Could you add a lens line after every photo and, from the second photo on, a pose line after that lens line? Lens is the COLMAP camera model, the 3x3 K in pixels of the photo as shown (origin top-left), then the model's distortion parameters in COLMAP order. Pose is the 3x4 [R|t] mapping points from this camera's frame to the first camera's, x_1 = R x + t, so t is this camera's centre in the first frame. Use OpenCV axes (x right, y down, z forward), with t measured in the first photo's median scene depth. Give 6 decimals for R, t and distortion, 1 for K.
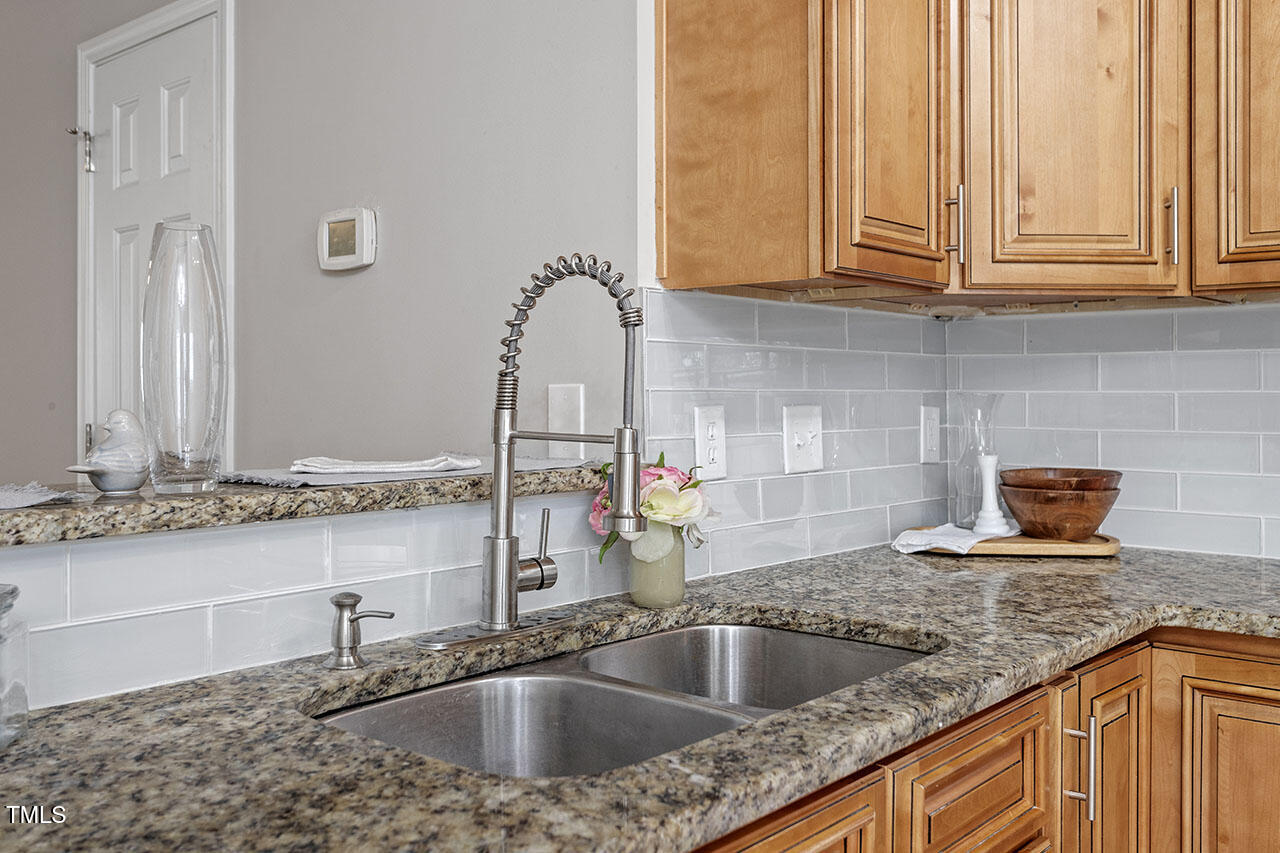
lens RADIAL K [[1173.2, 0, 645.3], [0, 1173.2, 381.4], [0, 0, 1]] dist [0.003562, 0.000000]
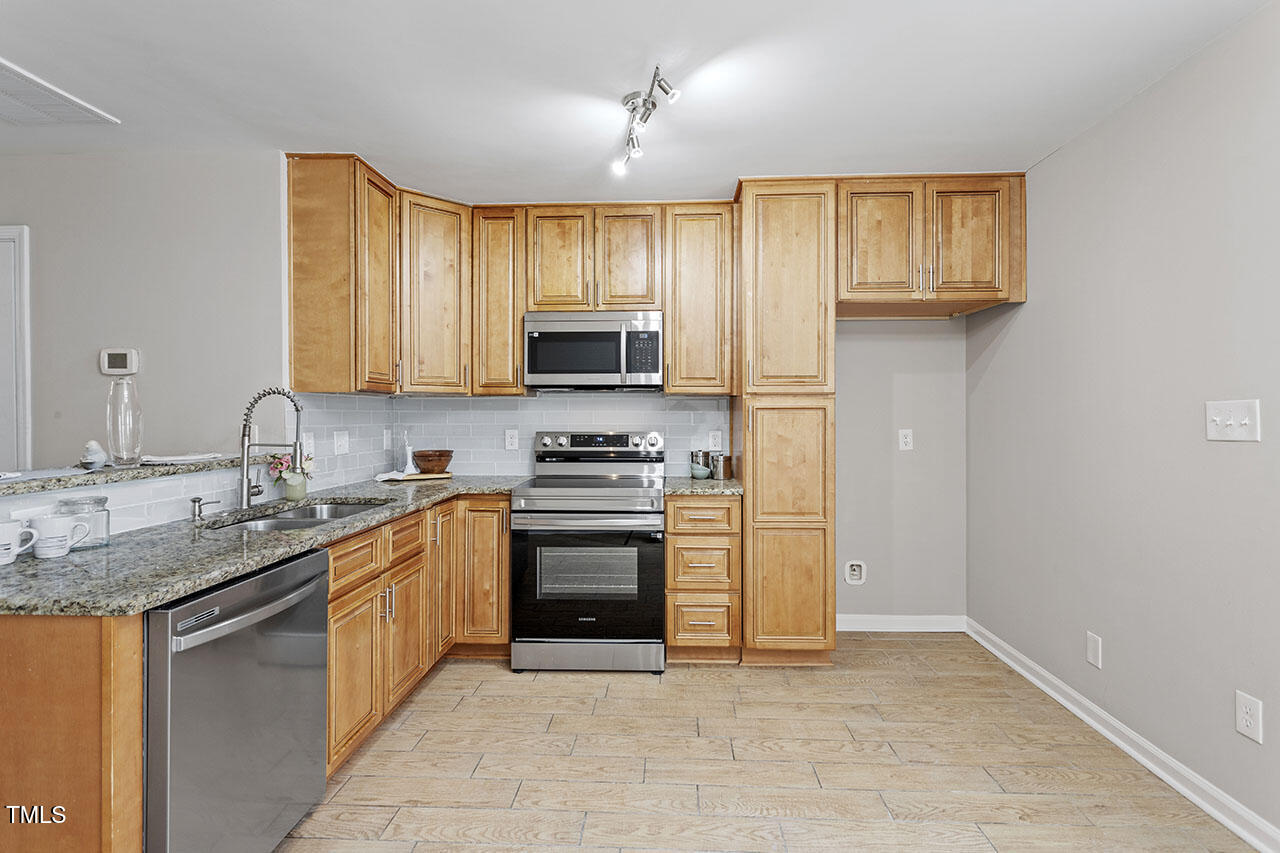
lens RADIAL K [[609.0, 0, 640.1], [0, 609.0, 415.5], [0, 0, 1]] dist [0.001494, 0.001661]
pose [[0.797772, -0.002384, 0.602955, -0.229904], [-0.005724, 0.999917, 0.011526, -0.049013], [-0.602932, -0.012647, 0.797692, -0.782768]]
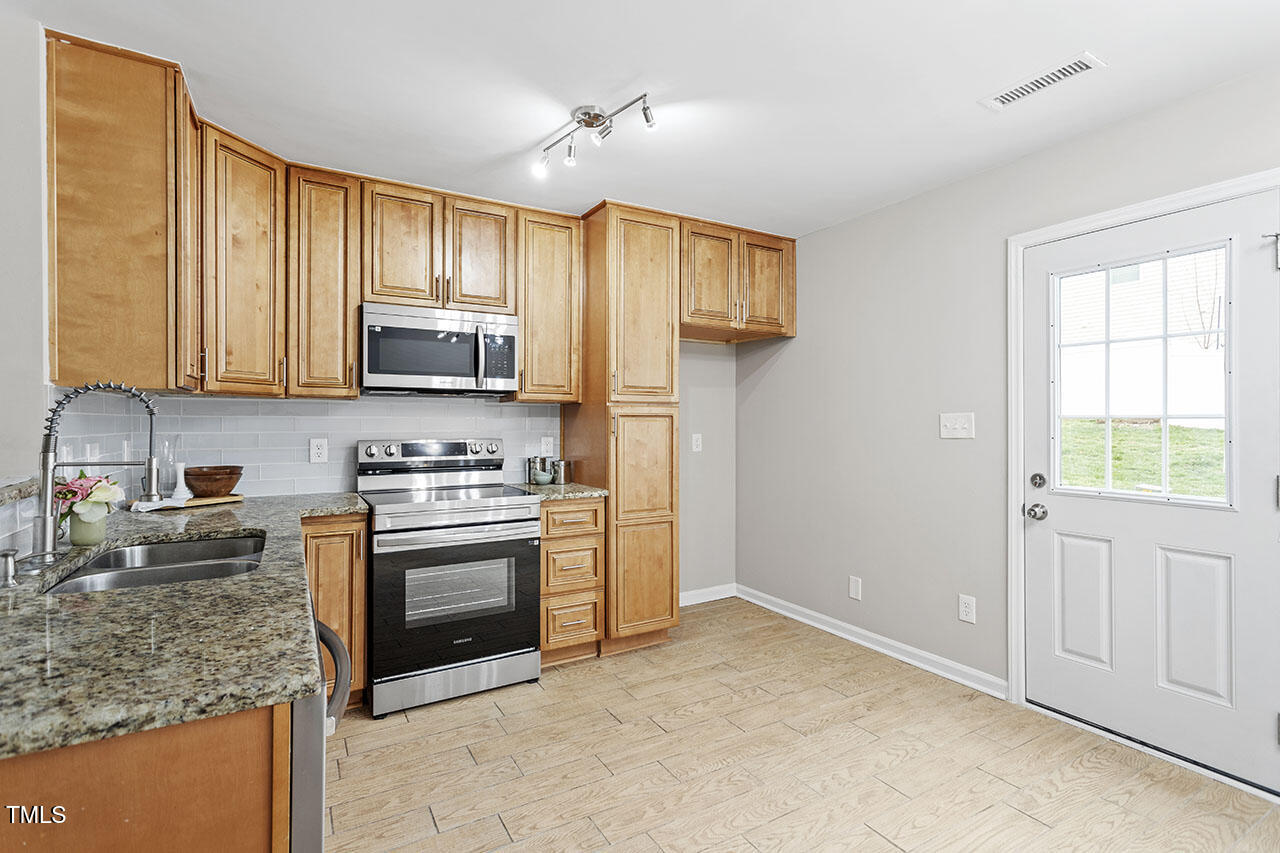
lens RADIAL K [[609.0, 0, 640.1], [0, 609.0, 423.2], [0, 0, 1]] dist [0.001494, 0.001661]
pose [[0.339182, -0.002396, 0.940718, -0.681485], [-0.012346, 0.999899, 0.006998, -0.041322], [-0.940640, -0.013988, 0.339118, -0.274507]]
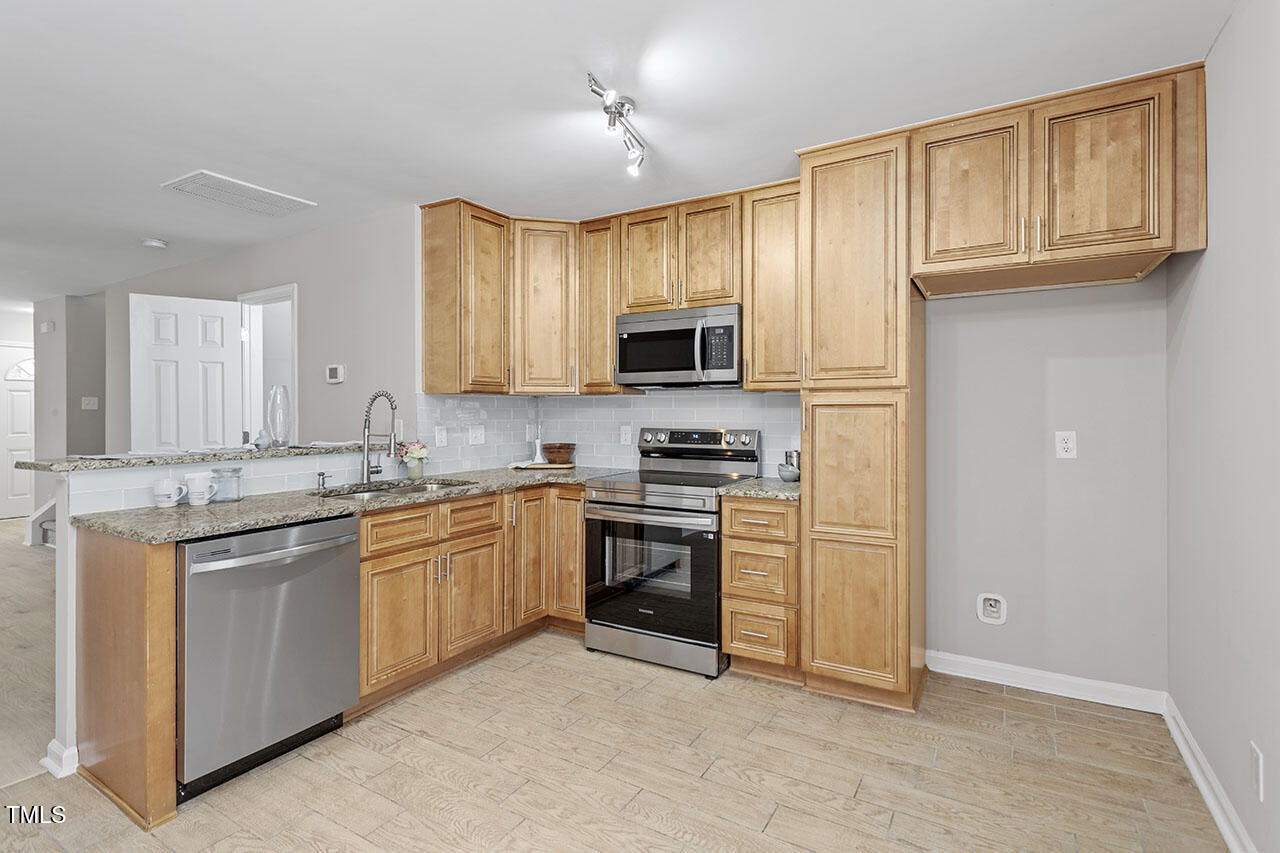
lens RADIAL K [[609.0, 0, 641.7], [0, 609.0, 410.2], [0, 0, 1]] dist [0.001494, 0.001661]
pose [[0.987174, -0.001310, 0.159645, 0.425987], [-0.000332, 0.999947, 0.010261, -0.054068], [-0.159650, -0.010182, 0.987121, -1.075512]]
